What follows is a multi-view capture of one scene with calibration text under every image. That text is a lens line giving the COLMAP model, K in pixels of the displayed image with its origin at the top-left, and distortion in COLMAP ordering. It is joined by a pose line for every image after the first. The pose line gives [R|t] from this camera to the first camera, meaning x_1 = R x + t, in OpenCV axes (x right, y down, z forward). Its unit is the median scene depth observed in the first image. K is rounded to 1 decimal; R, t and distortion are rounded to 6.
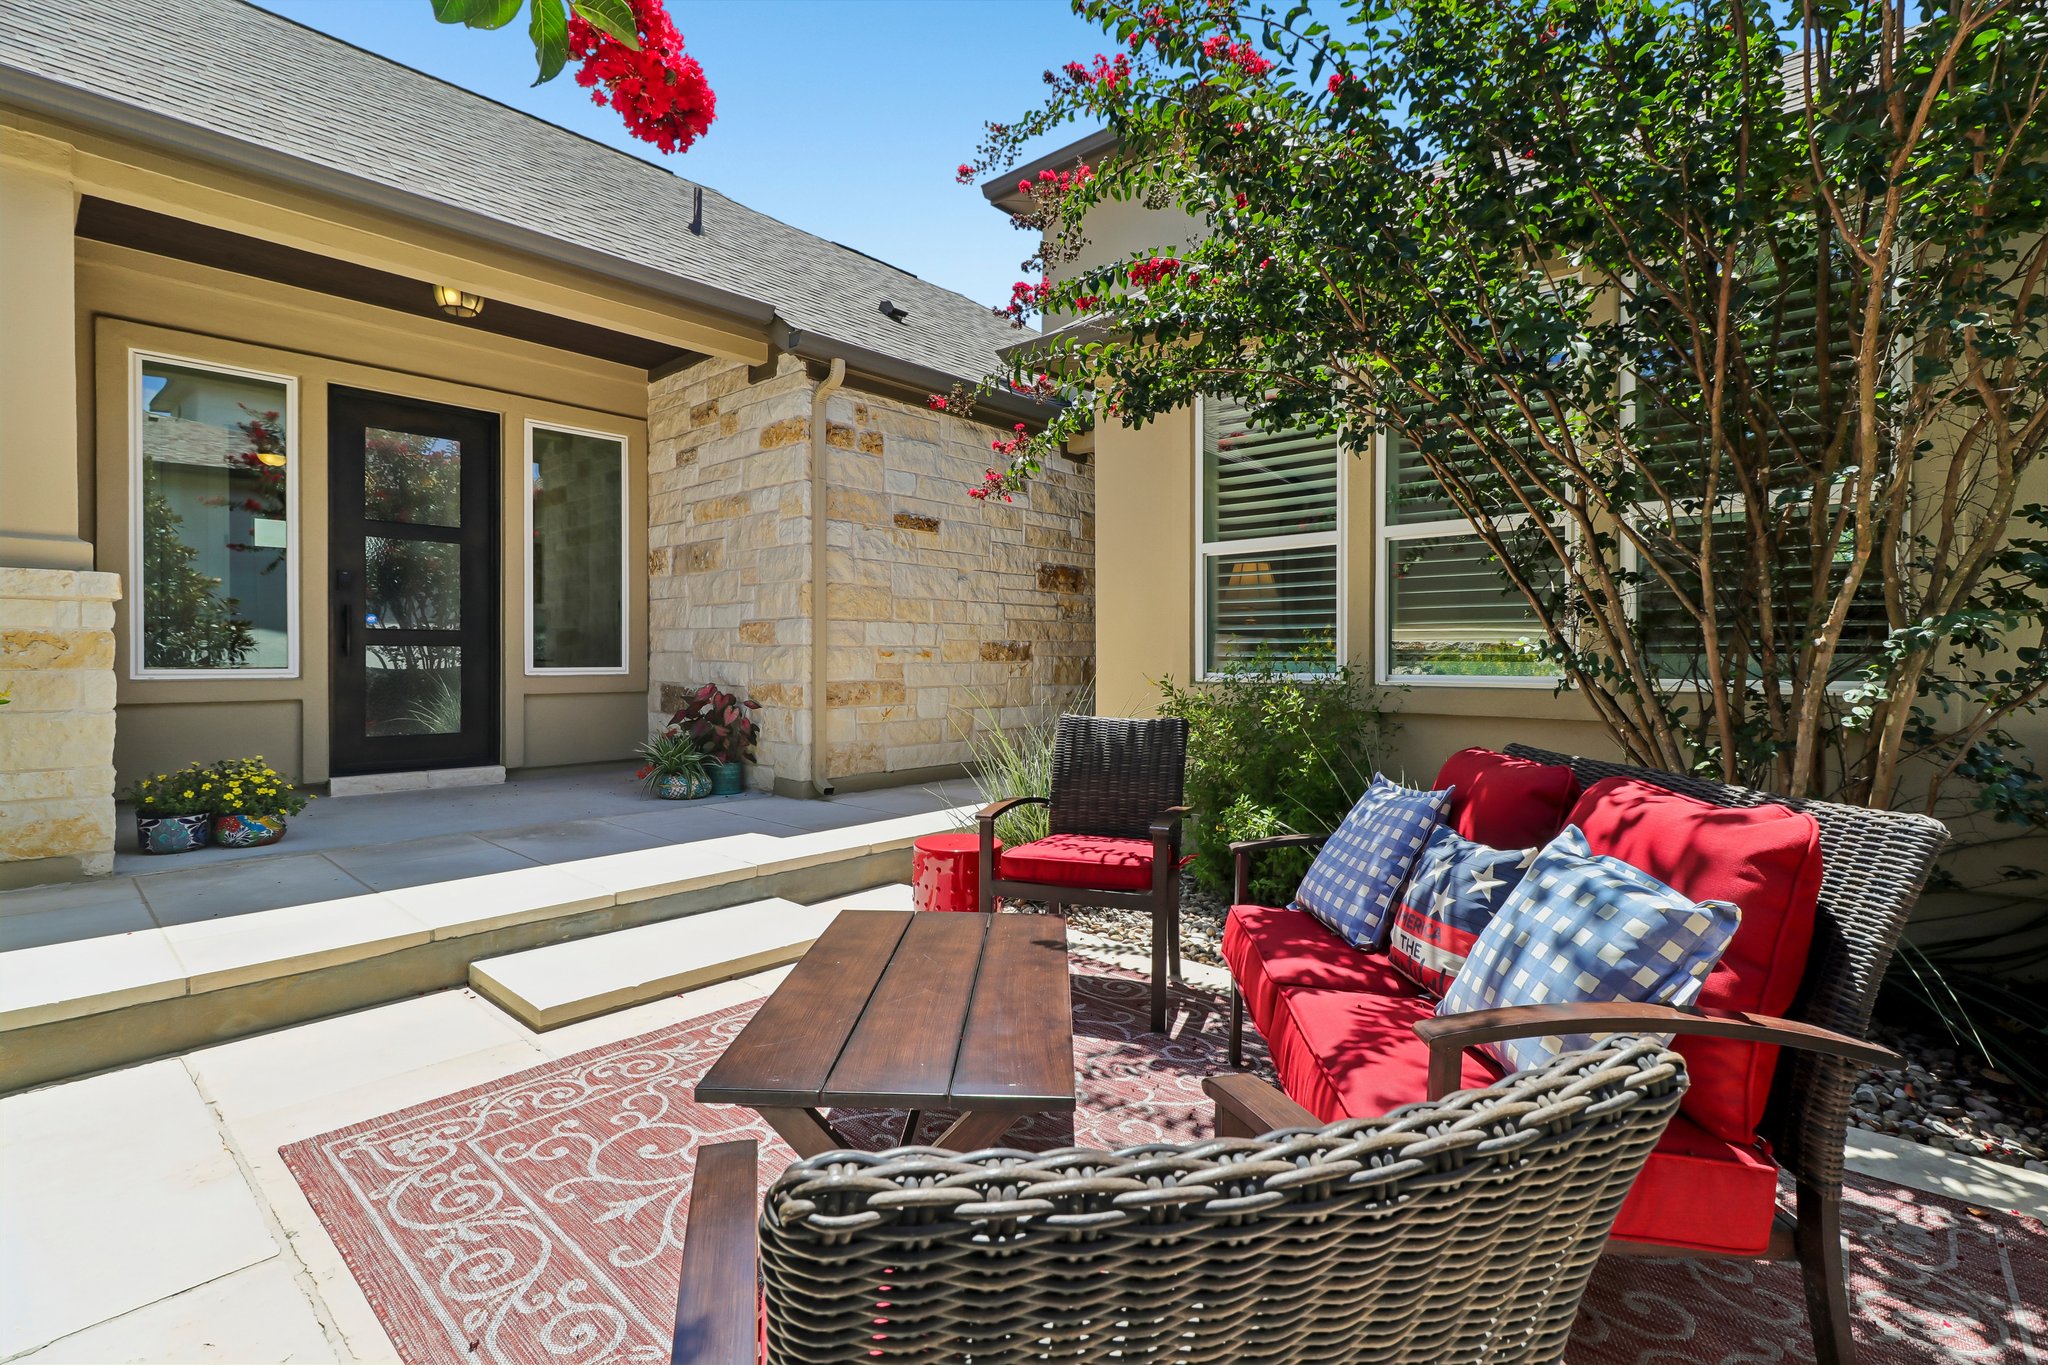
lens RADIAL K [[971.3, 0, 1037.2], [0, 971.3, 669.3], [0, 0, 1]] dist [0.001915, -0.000089]
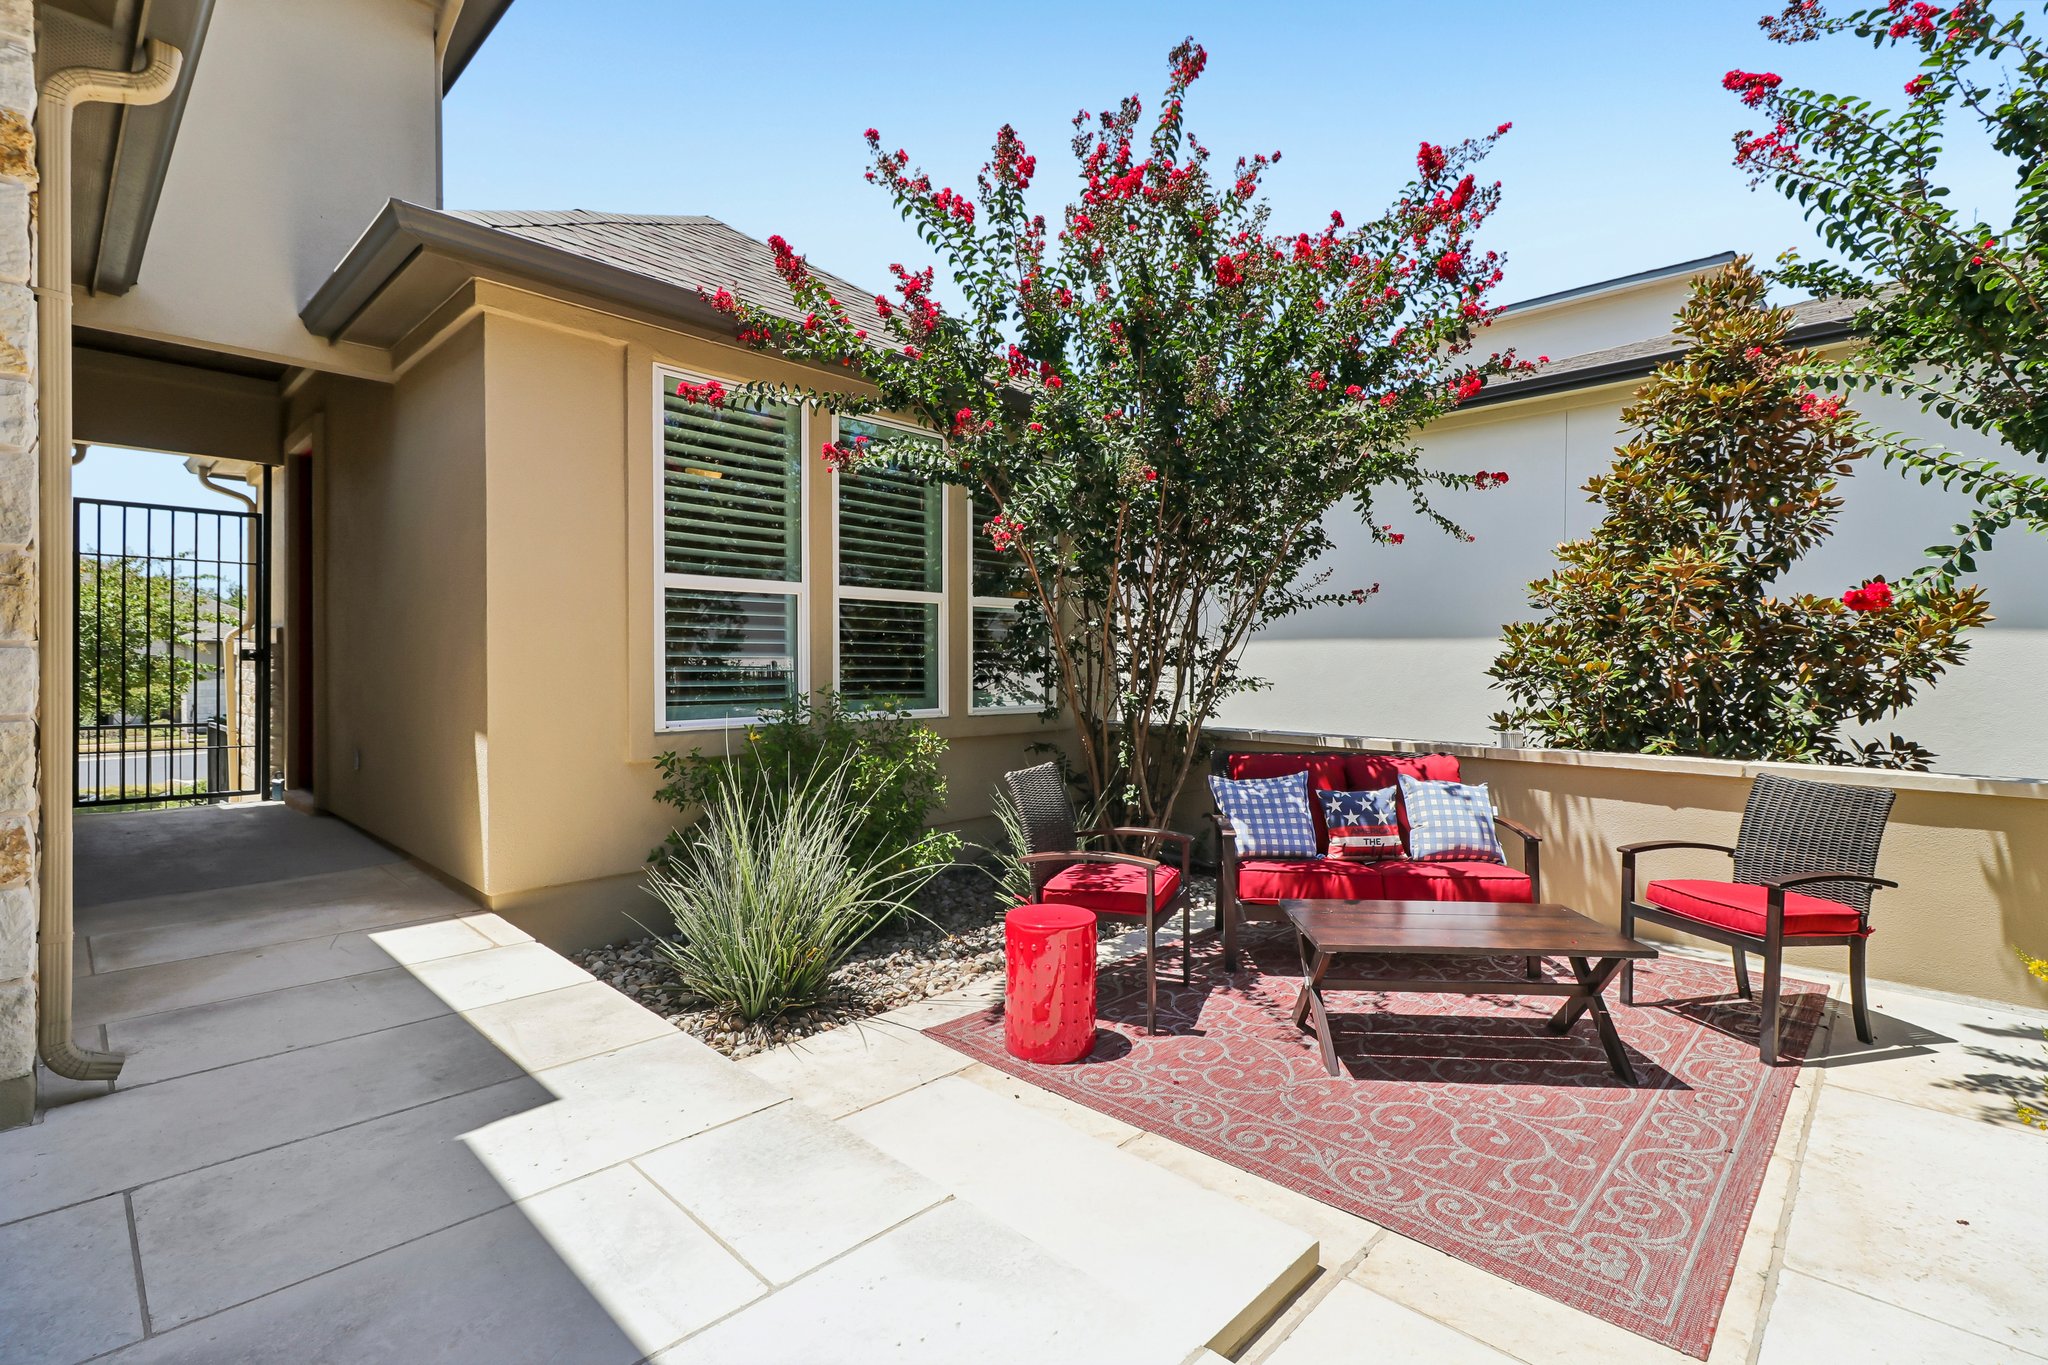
lens RADIAL K [[952.0, 0, 1020.8], [0, 952.0, 673.3], [0, 0, 1]] dist [0.001197, -0.000113]
pose [[0.012866, -0.016698, 0.999778, -1.332610], [0.003357, 0.999856, 0.016656, -0.107262], [-0.999912, 0.003142, 0.012920, 1.309211]]
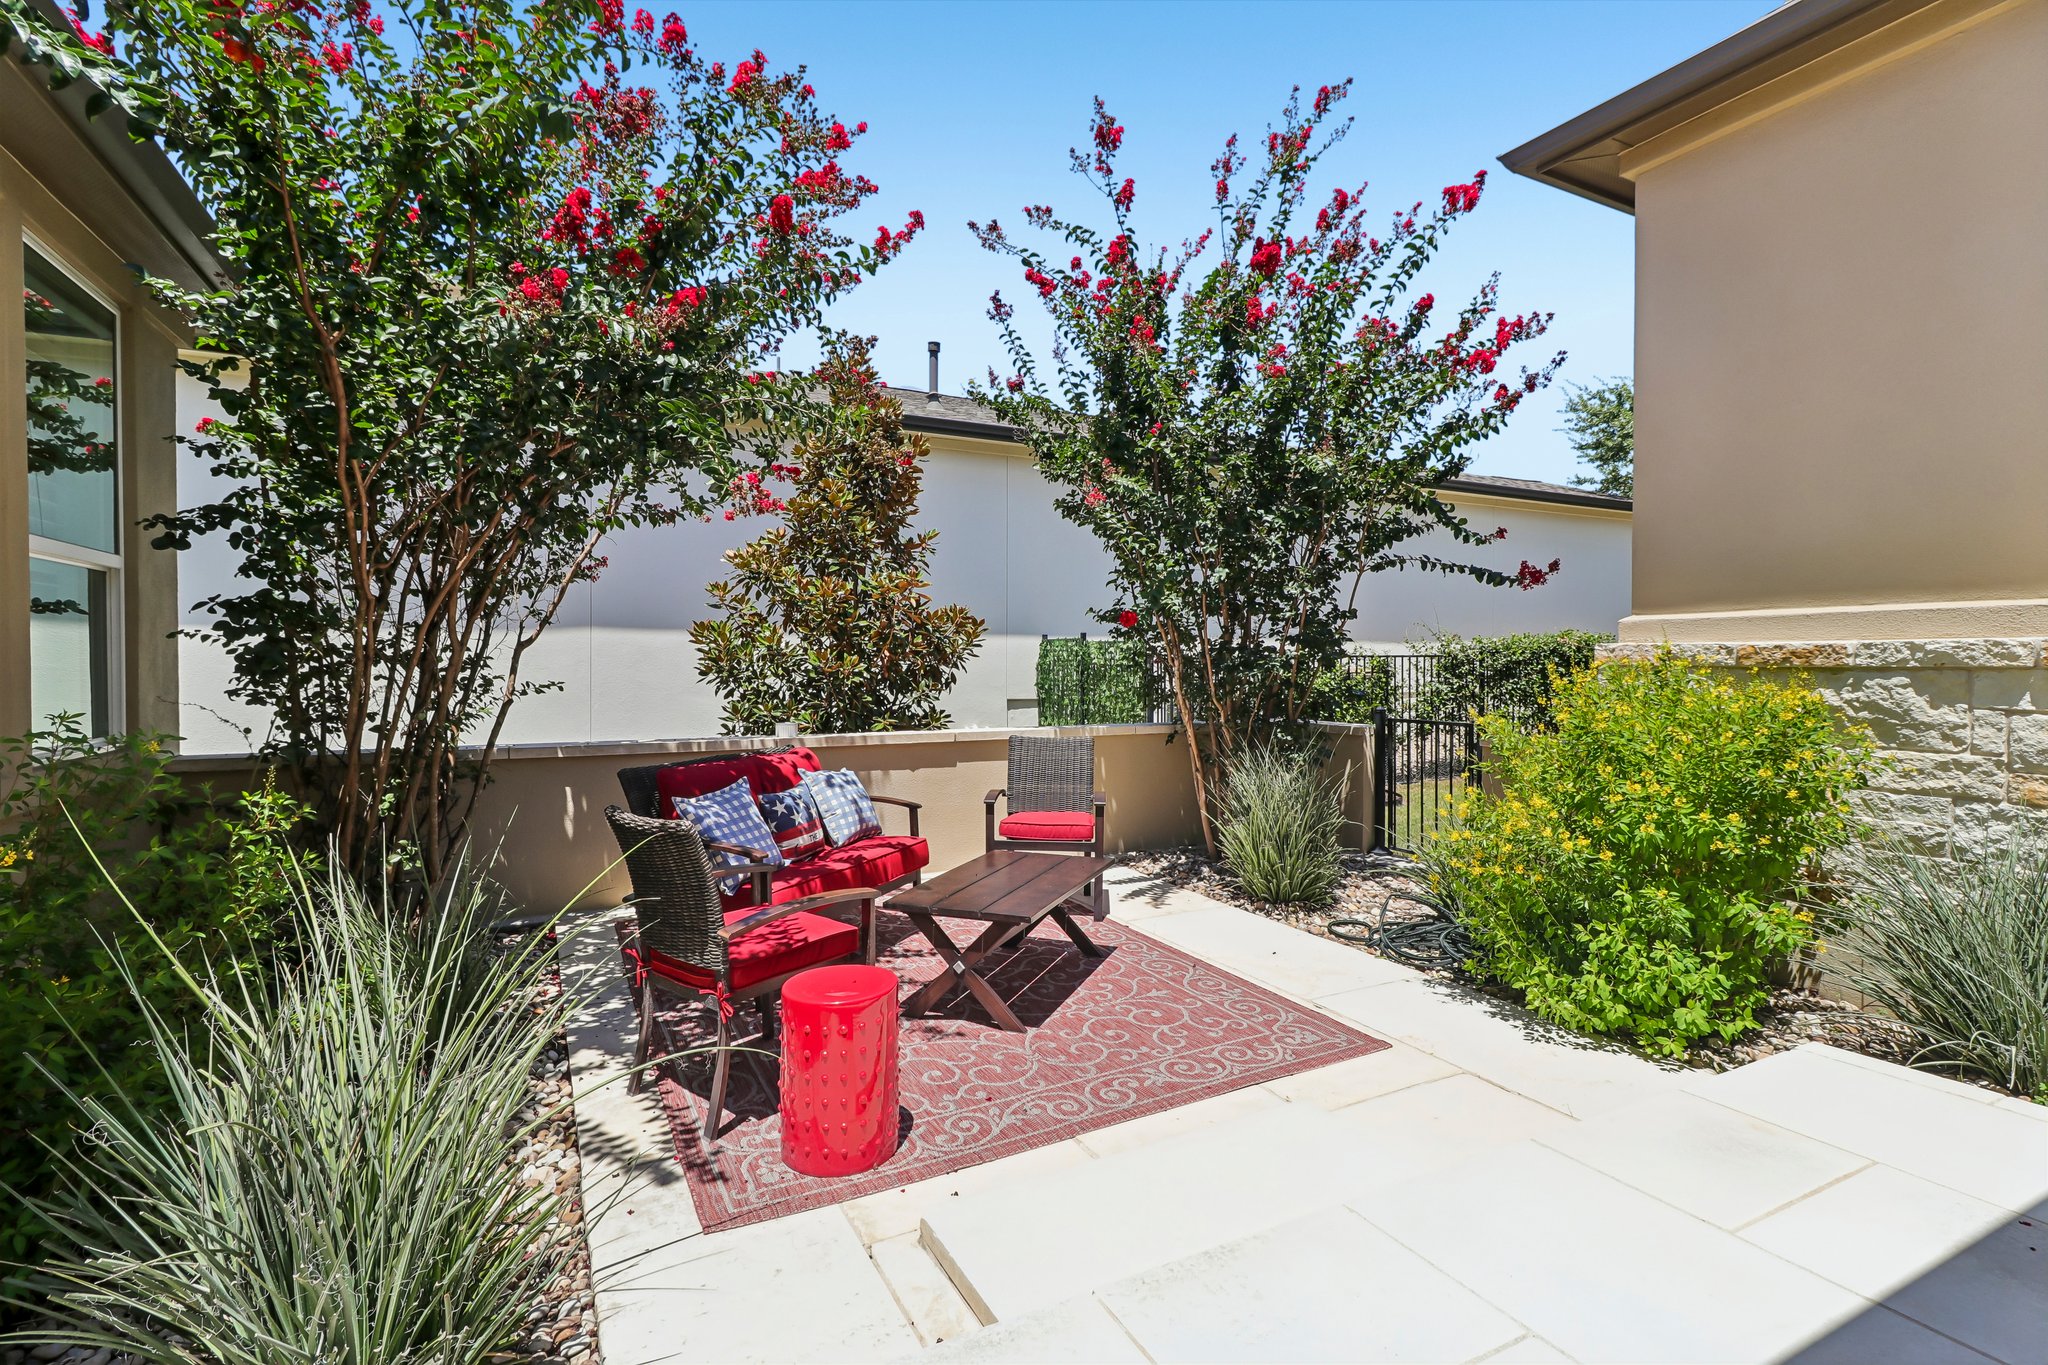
lens RADIAL K [[952.0, 0, 1020.8], [0, 952.0, 673.3], [0, 0, 1]] dist [0.001197, -0.000113]
pose [[-0.945746, -0.001047, 0.324906, -0.584260], [0.003866, 0.999888, 0.014474, -0.088113], [-0.324885, 0.014944, -0.945636, 2.117407]]
